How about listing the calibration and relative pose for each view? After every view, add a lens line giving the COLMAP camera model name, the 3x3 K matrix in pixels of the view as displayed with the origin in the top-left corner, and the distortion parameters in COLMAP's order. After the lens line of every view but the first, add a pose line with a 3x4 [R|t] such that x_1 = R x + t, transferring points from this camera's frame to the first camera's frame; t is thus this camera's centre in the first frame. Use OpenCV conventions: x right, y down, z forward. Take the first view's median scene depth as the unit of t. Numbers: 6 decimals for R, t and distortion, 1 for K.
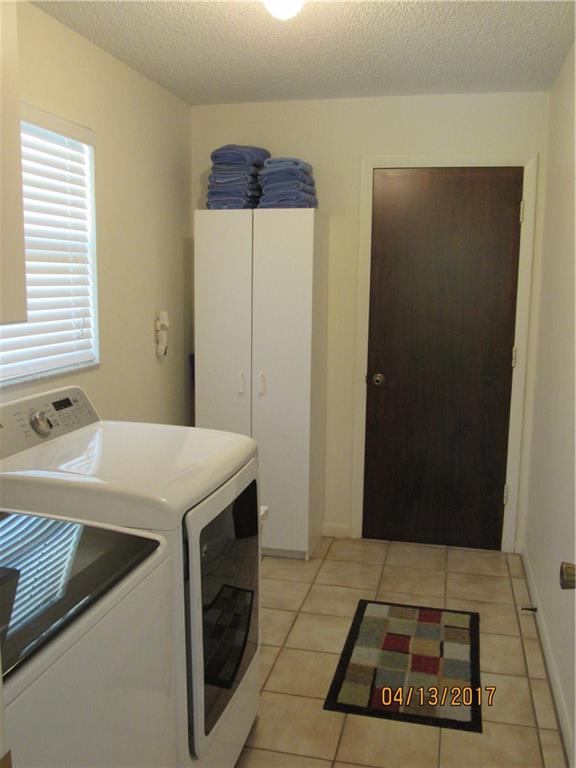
lens RADIAL K [[730.3, 0, 288.0], [0, 730.3, 384.0], [0, 0, 1]] dist [-0.000987, -0.002839]
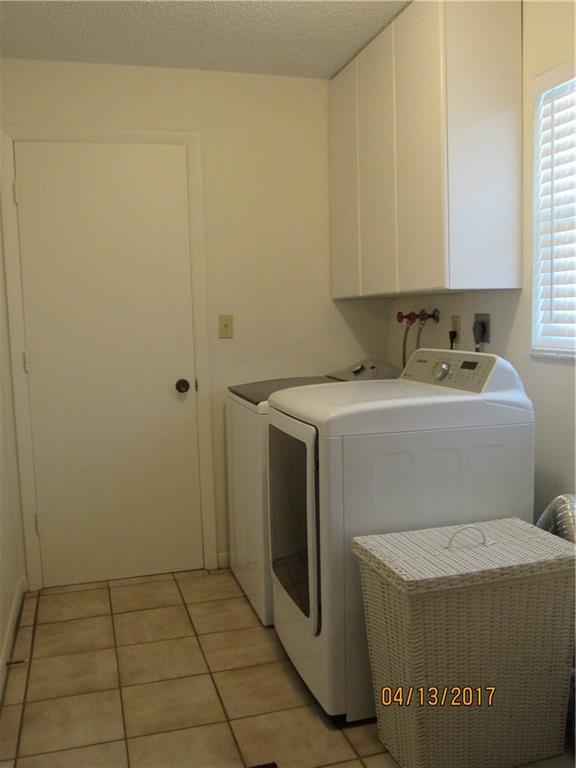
lens RADIAL K [[730.3, 0, 288.0], [0, 730.3, 384.0], [0, 0, 1]] dist [-0.000987, -0.002839]
pose [[-0.872116, 0.061594, -0.485407, 0.453798], [-0.052735, 0.974435, 0.218394, -0.168406], [0.486450, 0.216063, -0.846572, 1.807238]]
